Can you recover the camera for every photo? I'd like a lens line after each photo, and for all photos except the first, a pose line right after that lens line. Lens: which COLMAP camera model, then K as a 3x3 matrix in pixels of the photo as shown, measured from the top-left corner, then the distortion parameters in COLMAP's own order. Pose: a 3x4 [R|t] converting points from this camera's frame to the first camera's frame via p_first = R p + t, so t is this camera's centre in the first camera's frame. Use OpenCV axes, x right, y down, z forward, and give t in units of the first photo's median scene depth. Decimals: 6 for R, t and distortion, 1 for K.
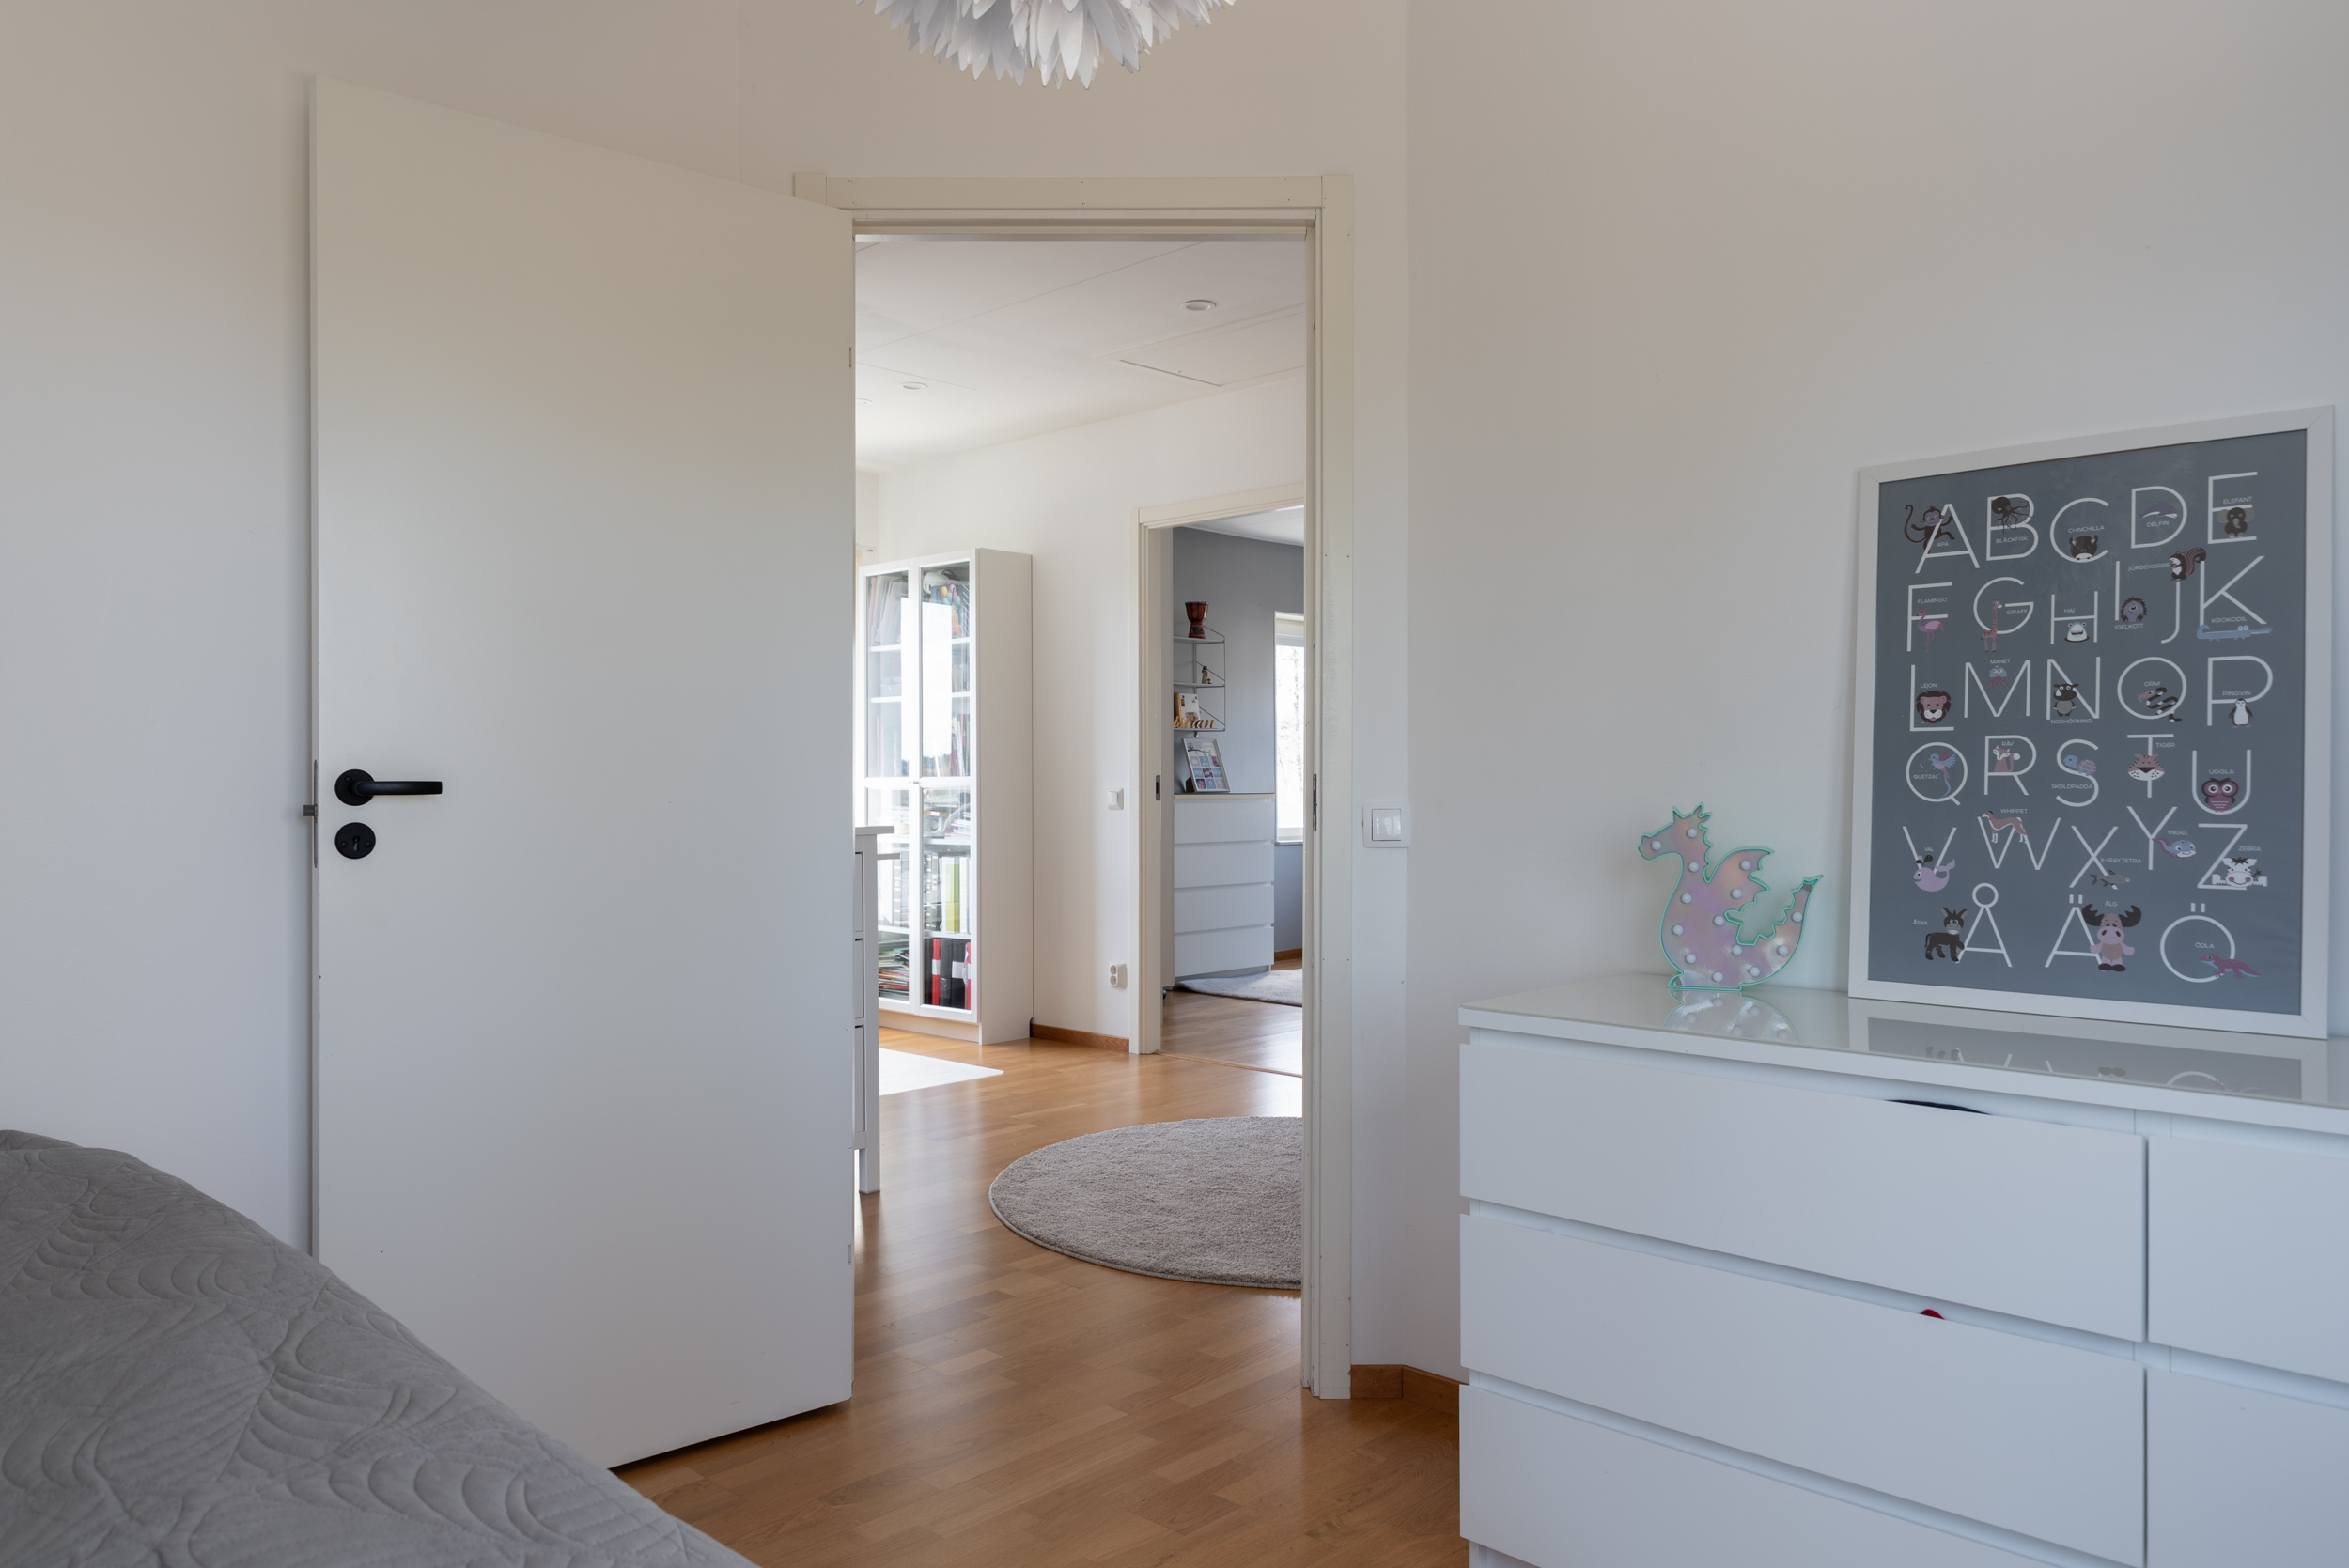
lens RADIAL K [[1594.2, 0, 1169.3], [0, 1594.2, 775.7], [0, 0, 1]] dist [0.005798, -0.000527]
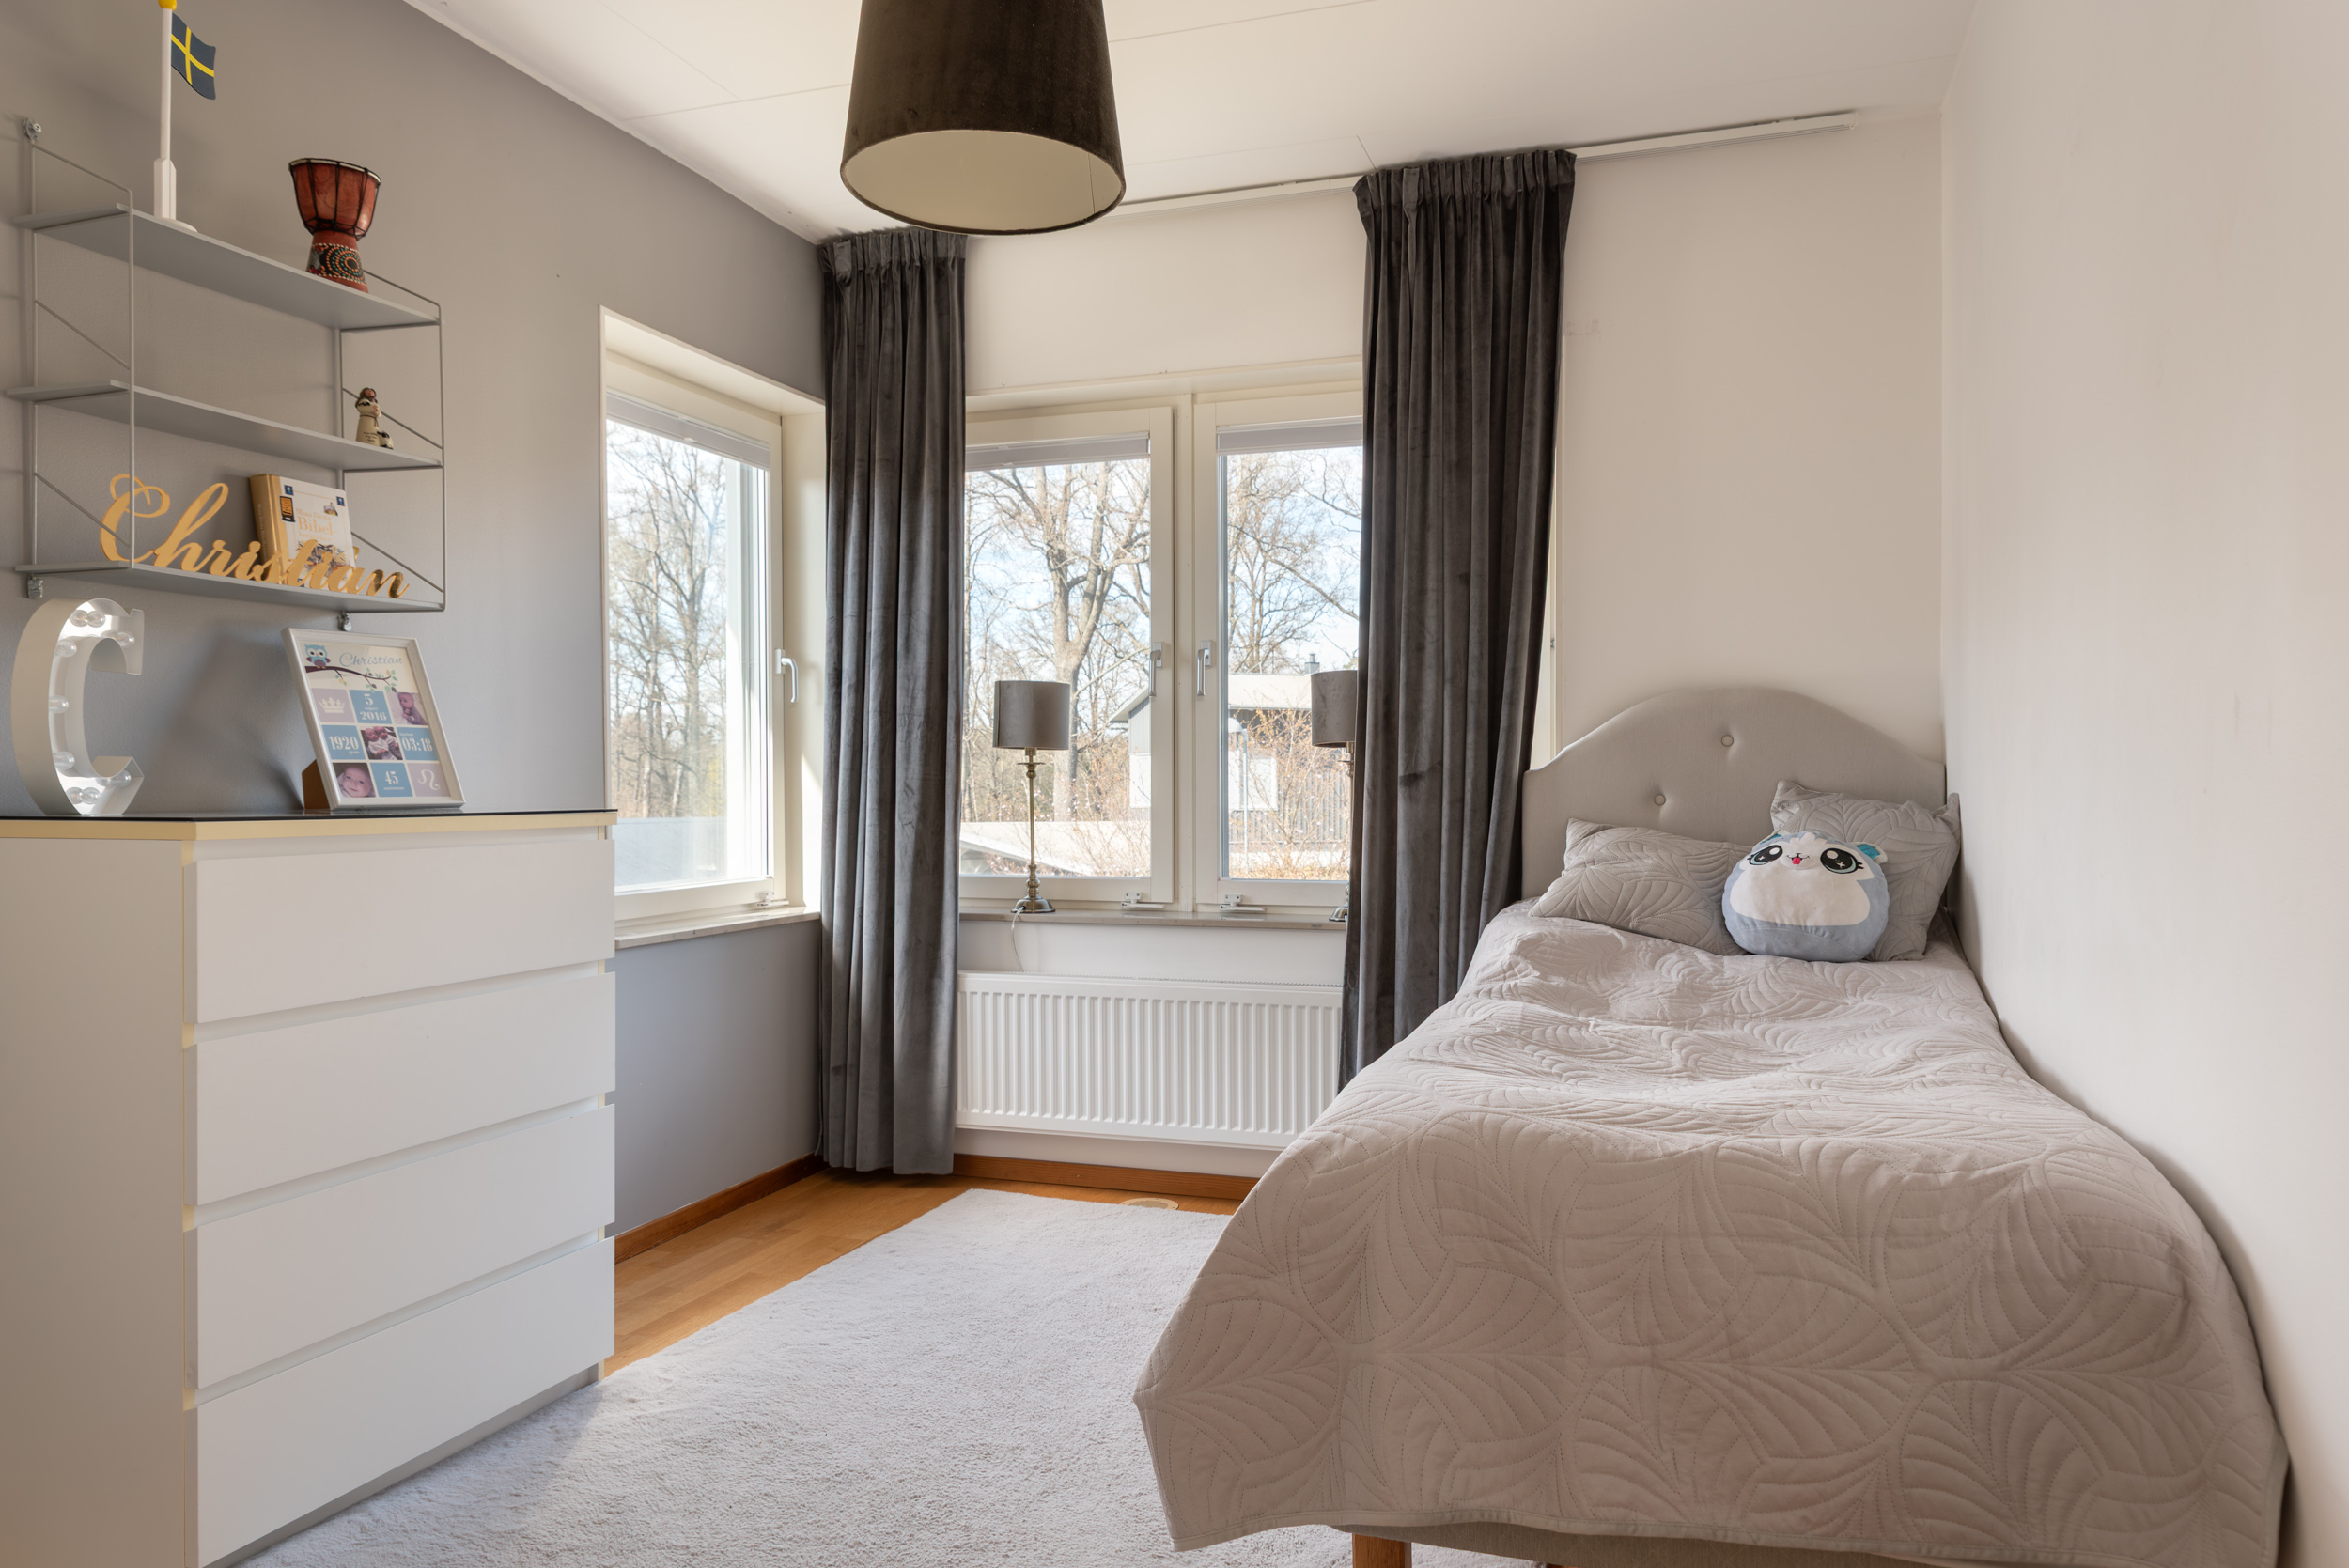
lens RADIAL K [[1594.2, 0, 1169.3], [0, 1594.2, 775.7], [0, 0, 1]] dist [0.005798, -0.000527]
pose [[0.906949, -0.003374, 0.421227, 0.032556], [0.006226, 0.999966, -0.005395, 0.006706], [-0.421195, 0.007516, 0.906939, 0.669026]]
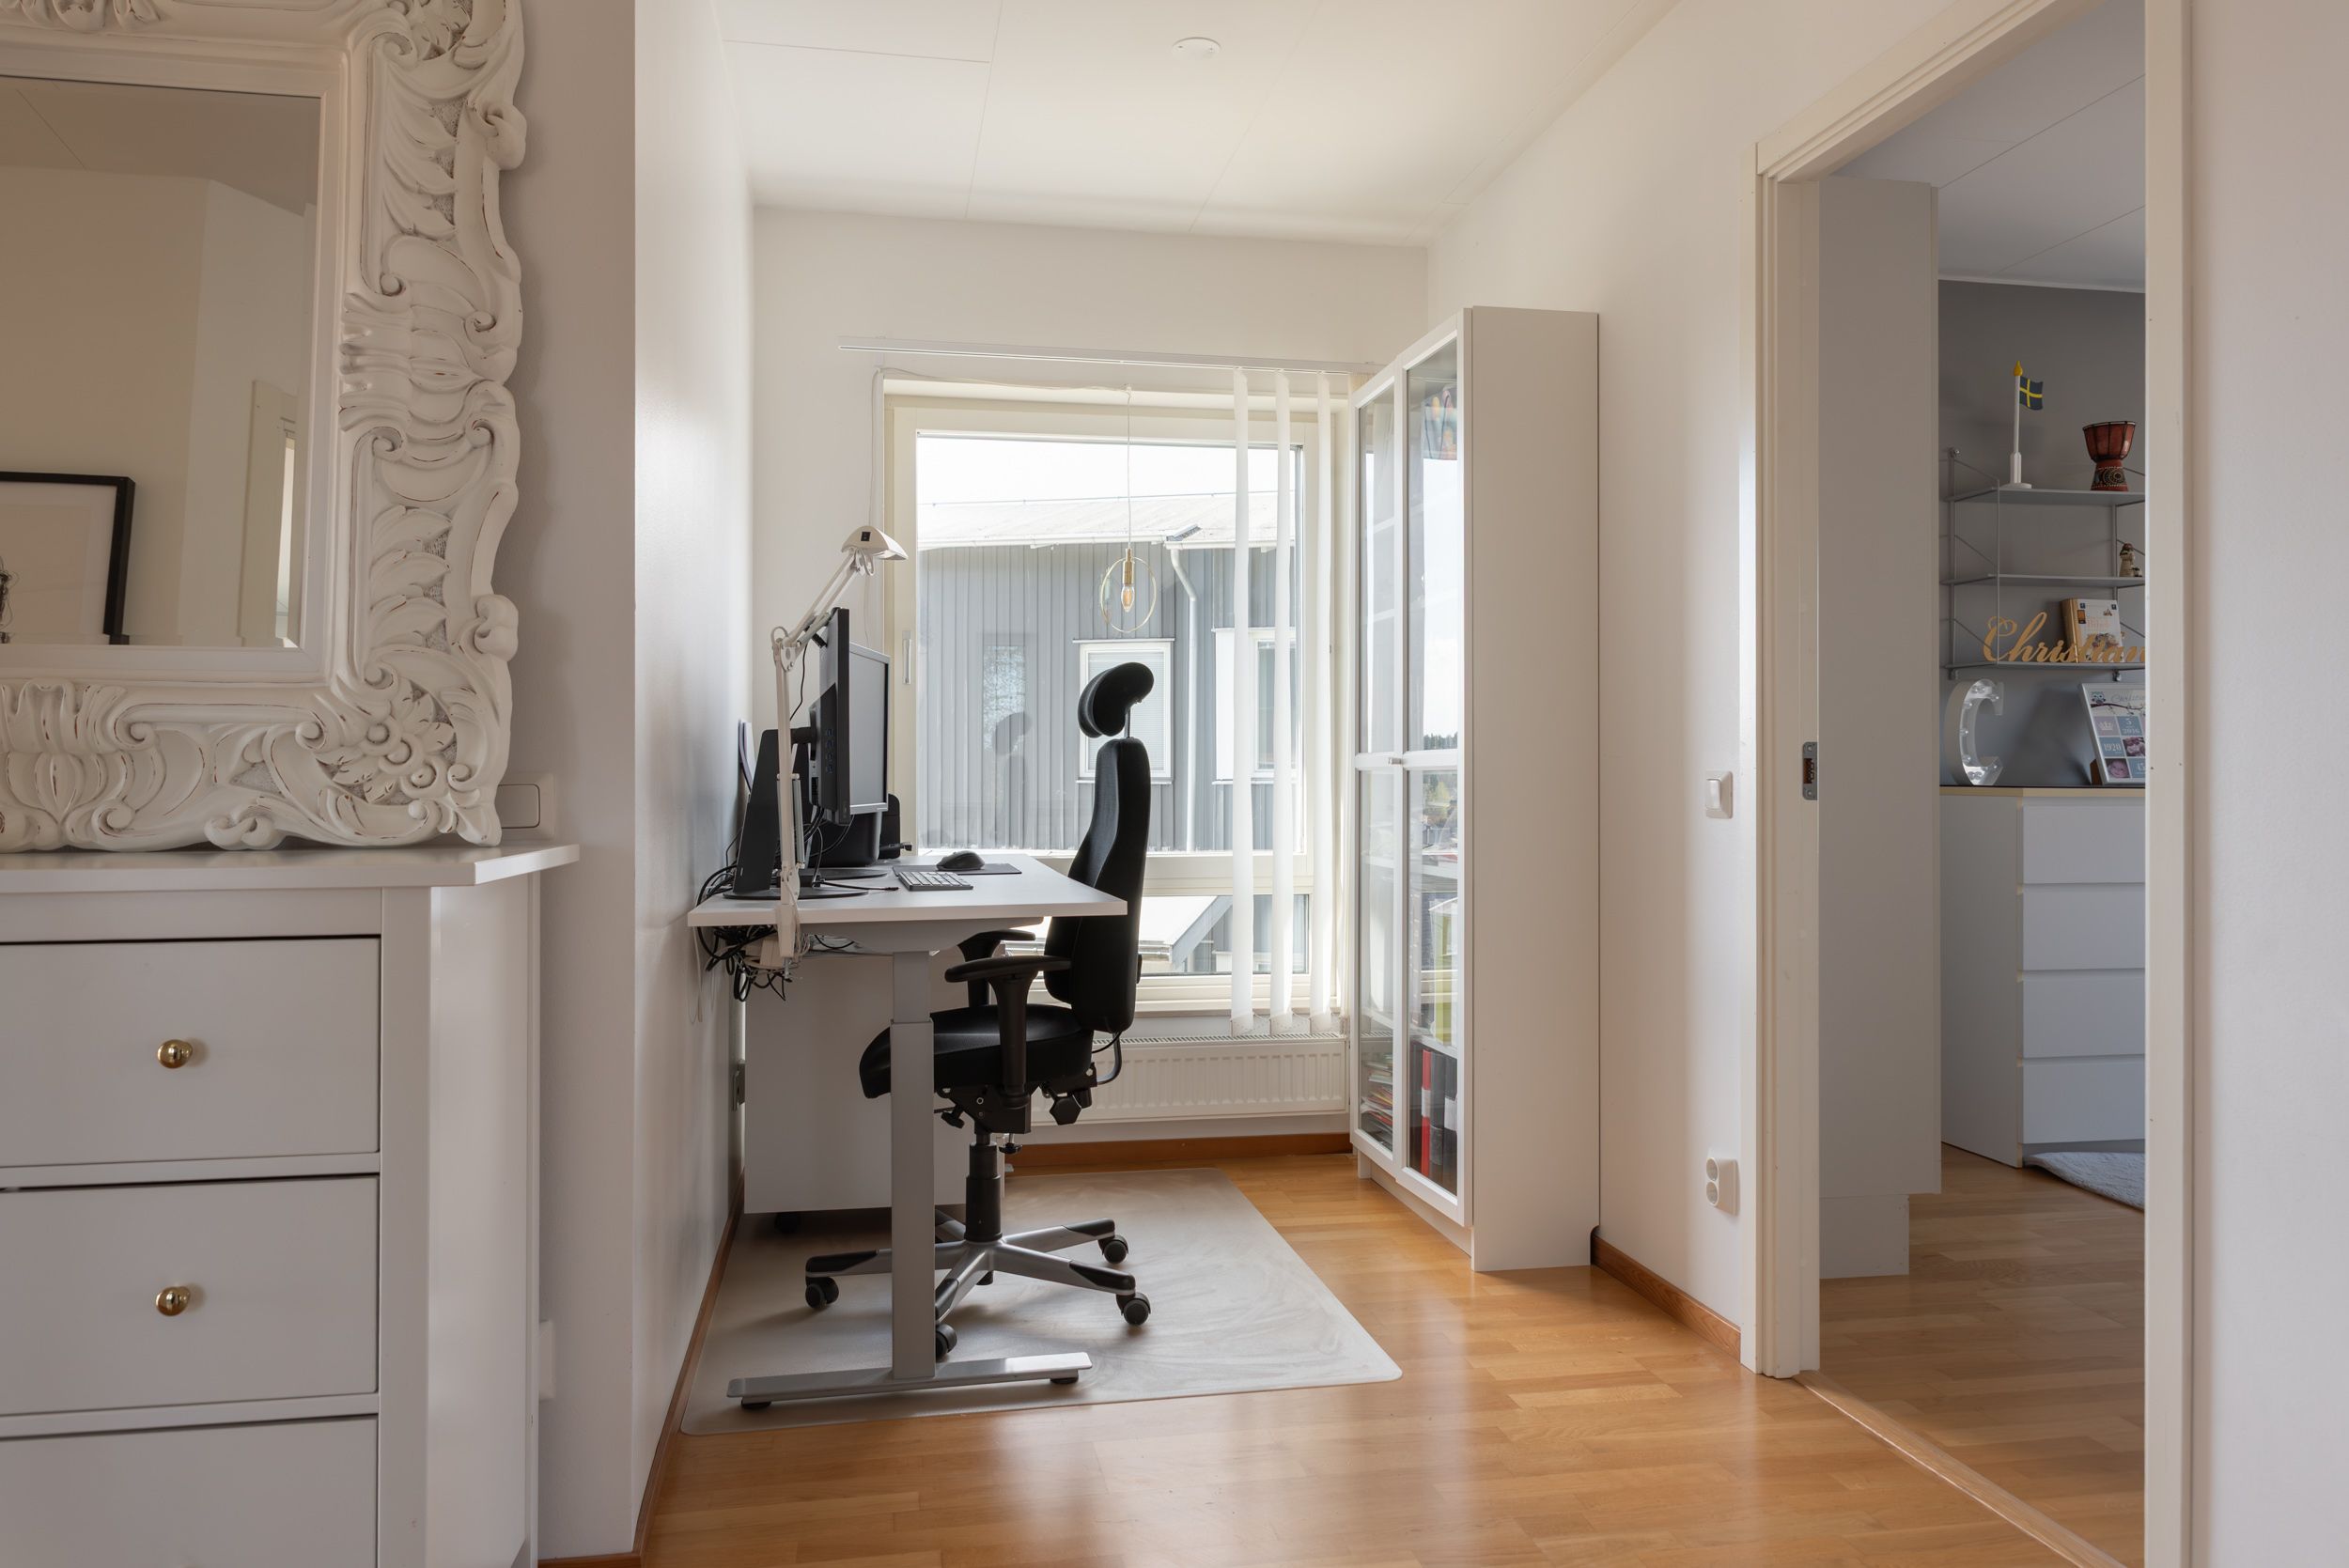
lens RADIAL K [[1594.2, 0, 1169.3], [0, 1594.2, 775.7], [0, 0, 1]] dist [0.005798, -0.000527]
pose [[0.807943, 0.004472, -0.589244, 0.078148], [-0.002017, 0.999986, 0.004823, 0.005470], [0.589258, -0.002709, 0.807941, 0.393248]]
